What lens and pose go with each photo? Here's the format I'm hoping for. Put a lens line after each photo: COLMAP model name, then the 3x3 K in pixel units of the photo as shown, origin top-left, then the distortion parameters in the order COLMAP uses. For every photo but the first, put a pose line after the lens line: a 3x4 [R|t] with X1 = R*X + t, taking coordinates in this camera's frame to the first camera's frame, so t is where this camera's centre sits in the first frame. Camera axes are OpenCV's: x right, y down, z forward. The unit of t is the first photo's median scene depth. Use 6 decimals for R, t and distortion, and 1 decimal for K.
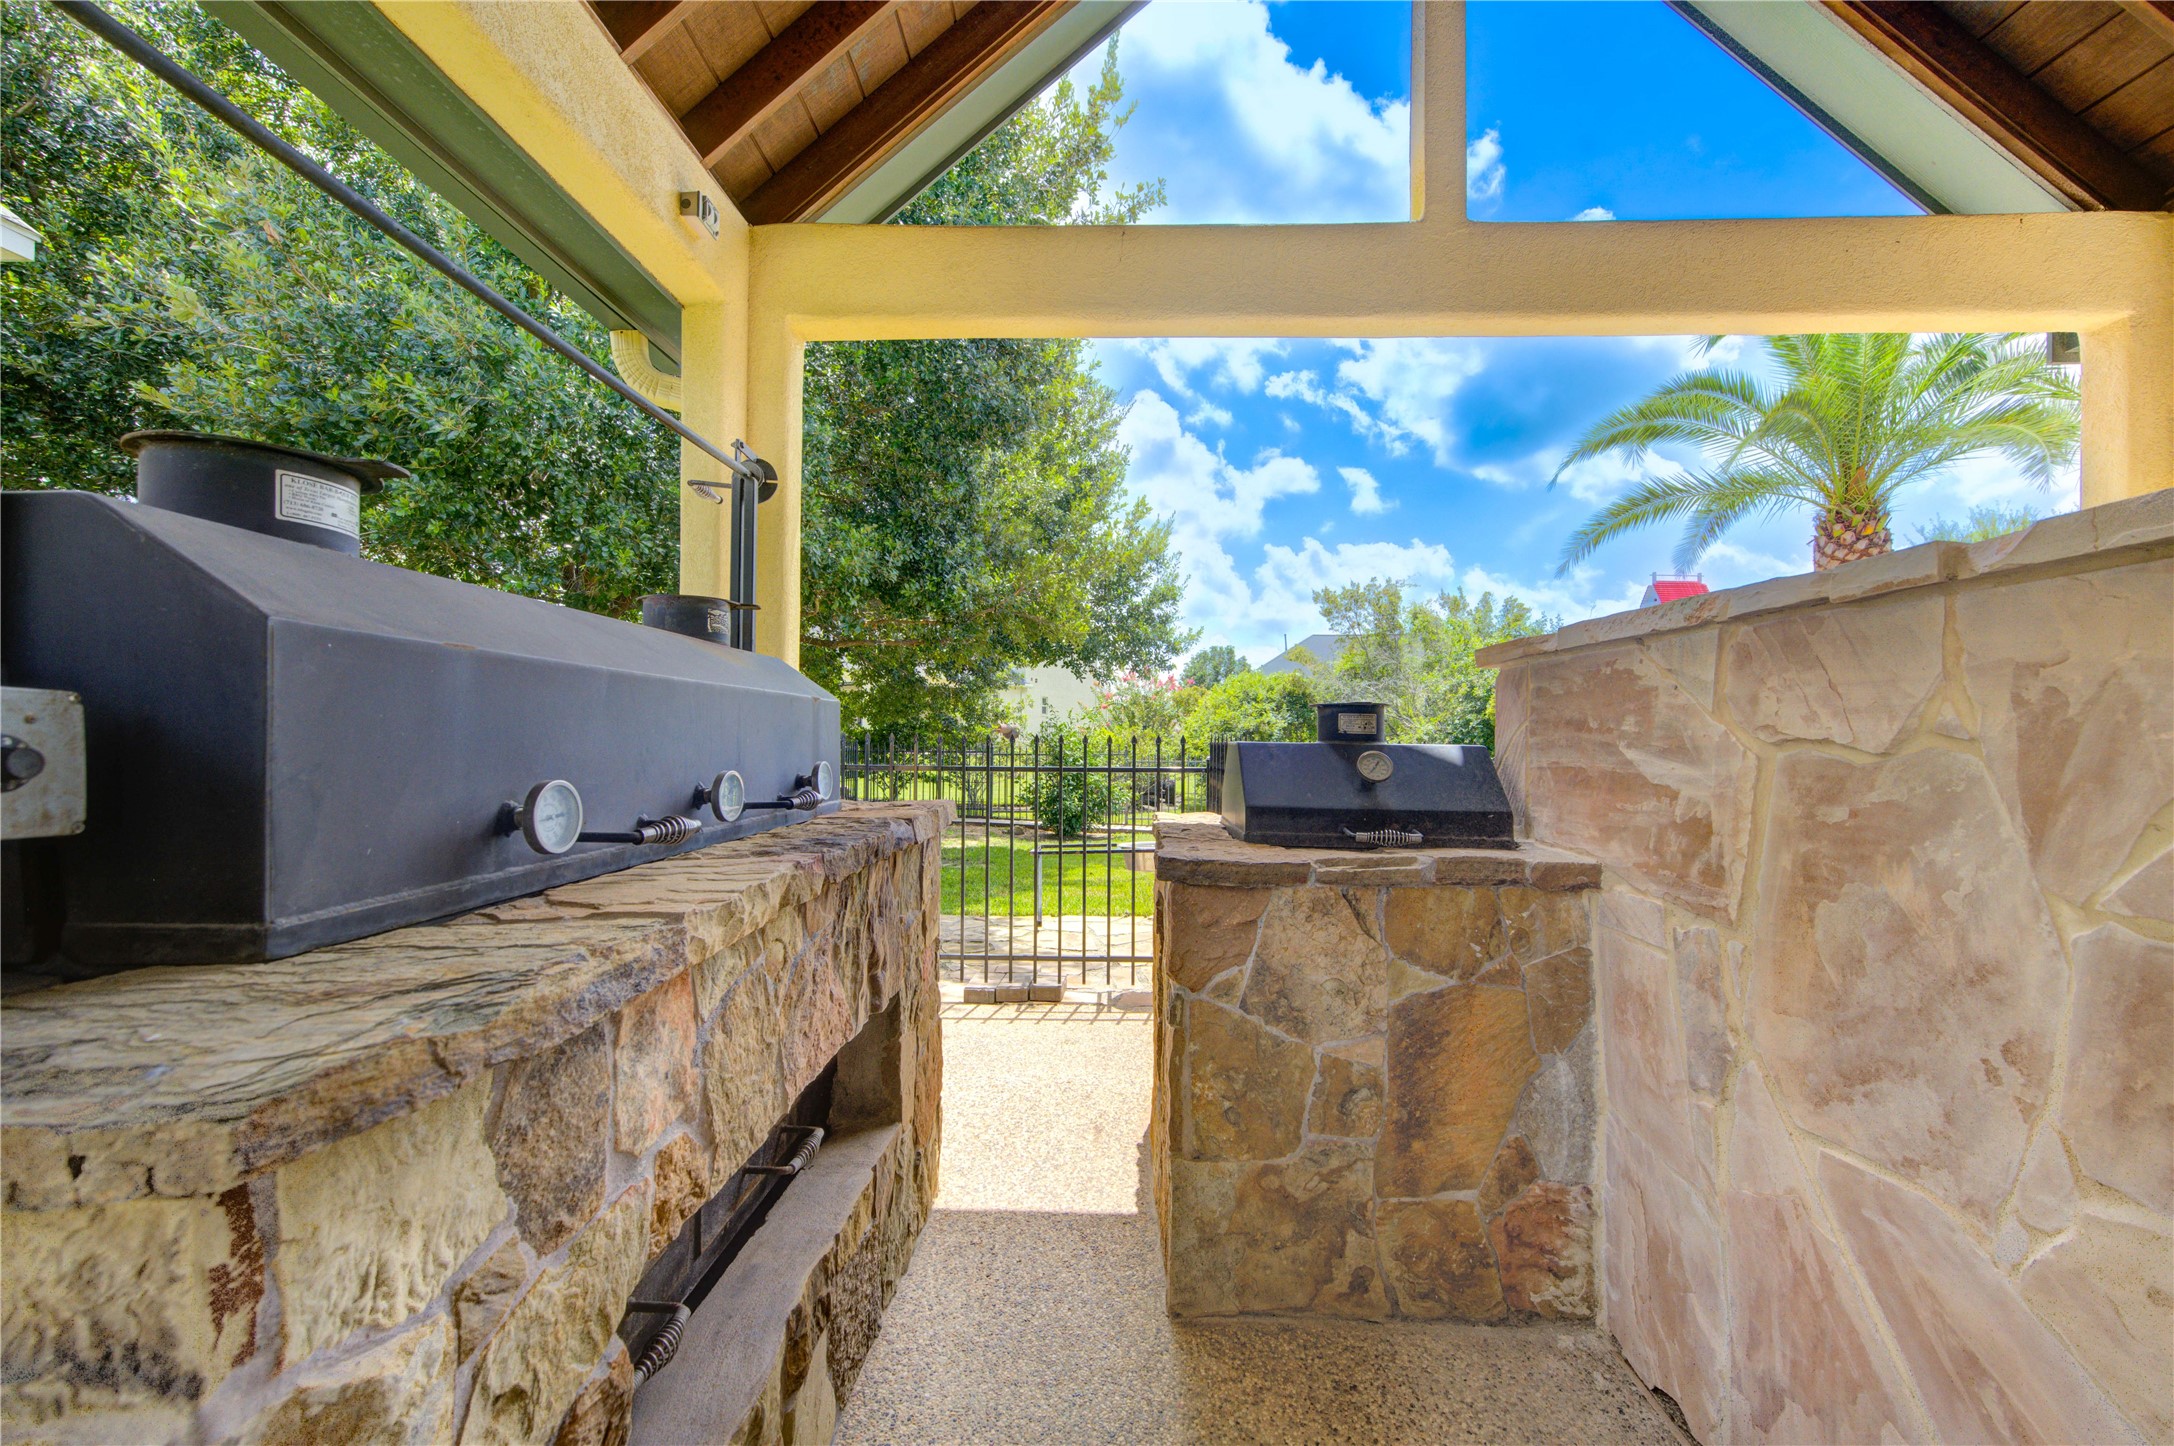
lens RADIAL K [[855.3, 0, 1095.1], [0, 855.3, 733.1], [0, 0, 1]] dist [0.003008, -0.000612]
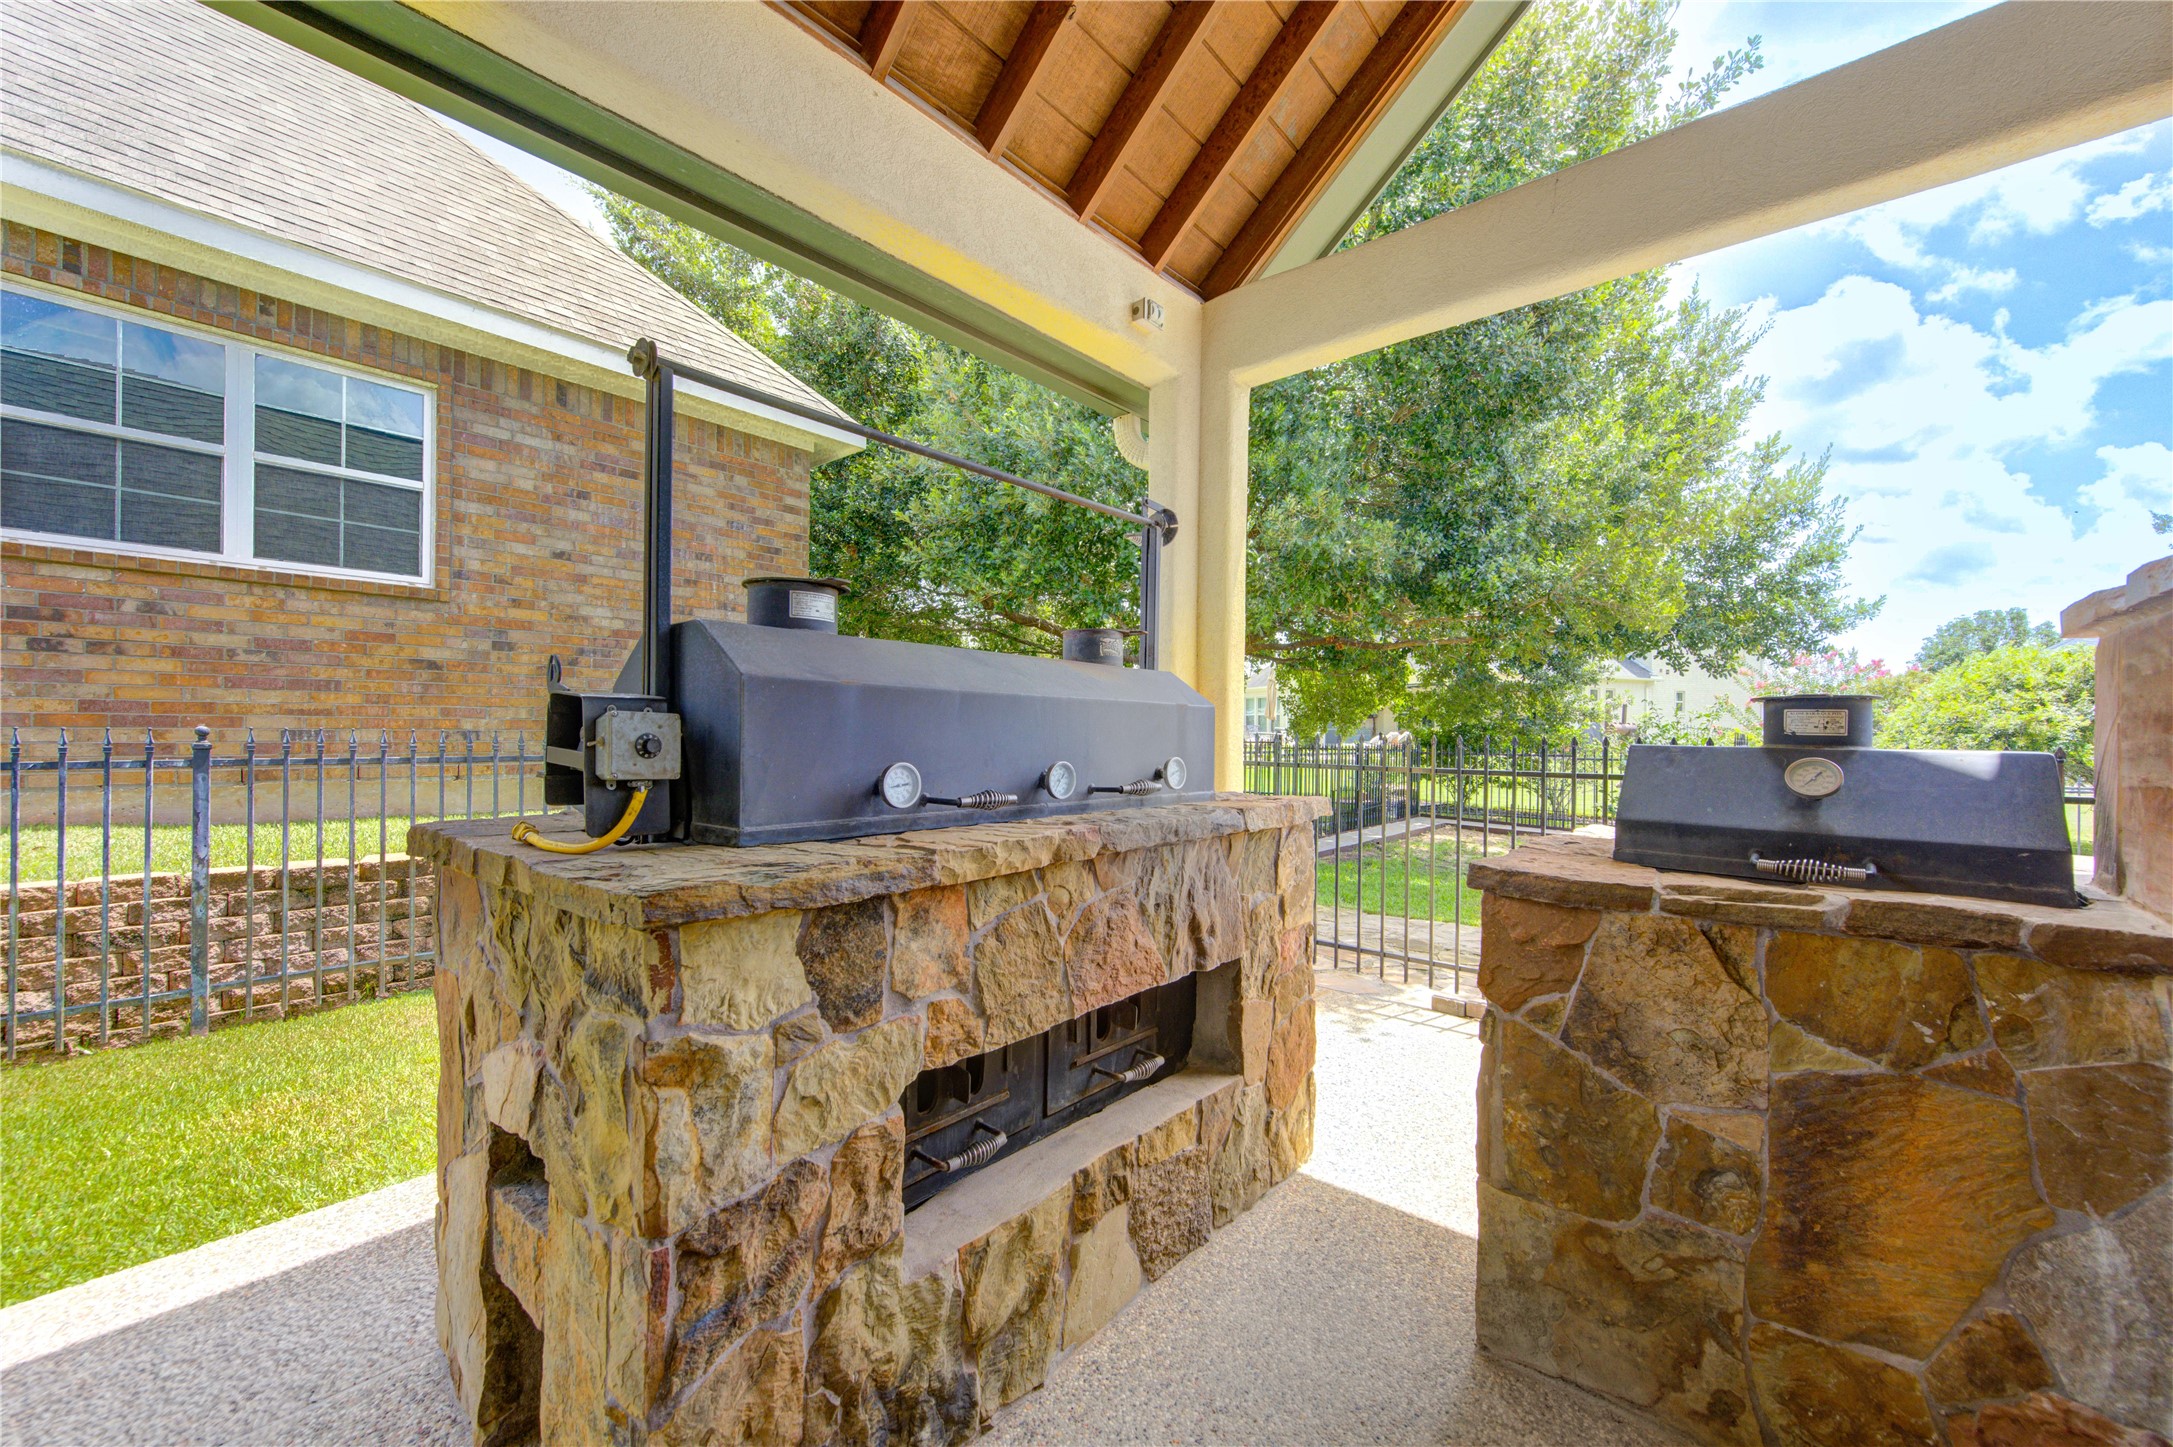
lens RADIAL K [[854.9, 0, 1094.6], [0, 854.9, 733.6], [0, 0, 1]] dist [0.003008, -0.000612]
pose [[0.776866, 0.000375, -0.629666, 0.355933], [-0.001213, 0.999999, -0.000901, 0.000781], [0.629665, 0.001464, 0.776865, -0.009981]]
